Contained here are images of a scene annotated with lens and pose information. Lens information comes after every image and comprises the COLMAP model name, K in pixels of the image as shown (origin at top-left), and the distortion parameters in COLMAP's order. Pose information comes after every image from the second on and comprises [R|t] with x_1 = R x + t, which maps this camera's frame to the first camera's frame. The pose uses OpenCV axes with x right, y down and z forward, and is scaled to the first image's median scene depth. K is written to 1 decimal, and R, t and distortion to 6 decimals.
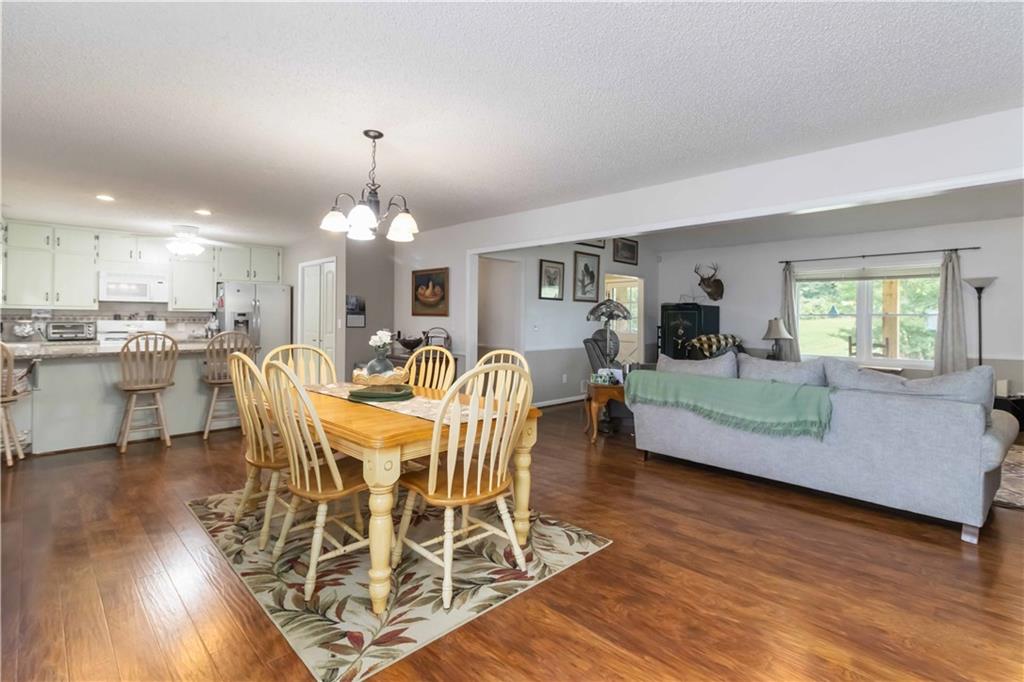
lens RADIAL K [[484.6, 0, 513.9], [0, 484.6, 320.7], [0, 0, 1]] dist [-0.000010, 0.000133]
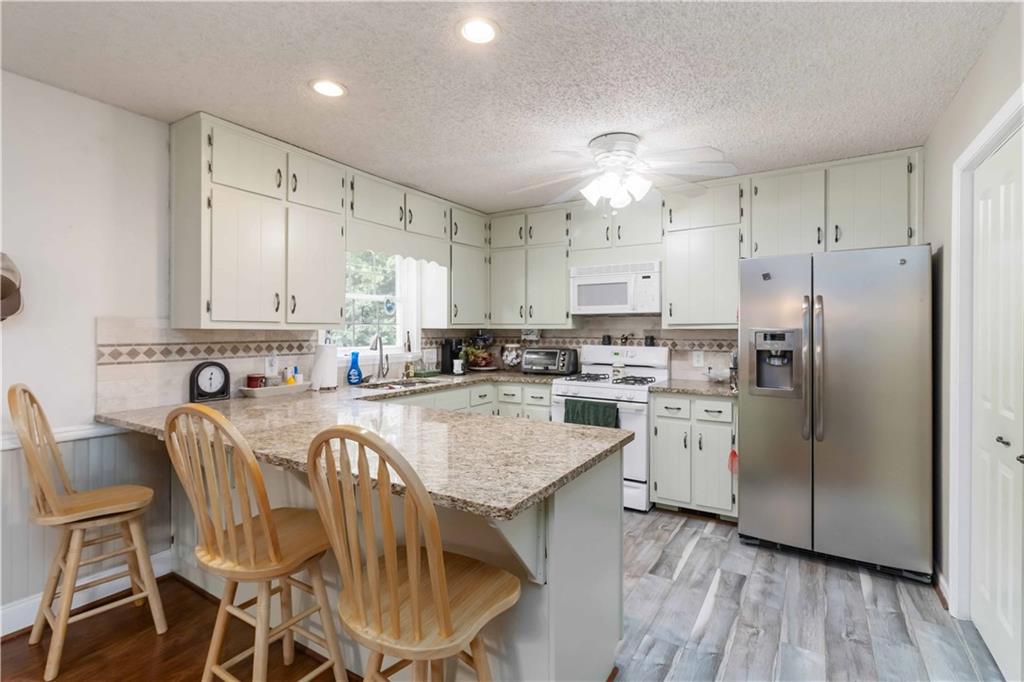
lens RADIAL K [[484.6, 0, 513.9], [0, 484.6, 320.7], [0, 0, 1]] dist [-0.000010, 0.000133]
pose [[0.227689, -0.030094, -0.973269, -0.255826], [-0.002326, 0.999503, -0.031449, -0.013142], [0.973731, 0.009424, 0.227506, 0.783187]]
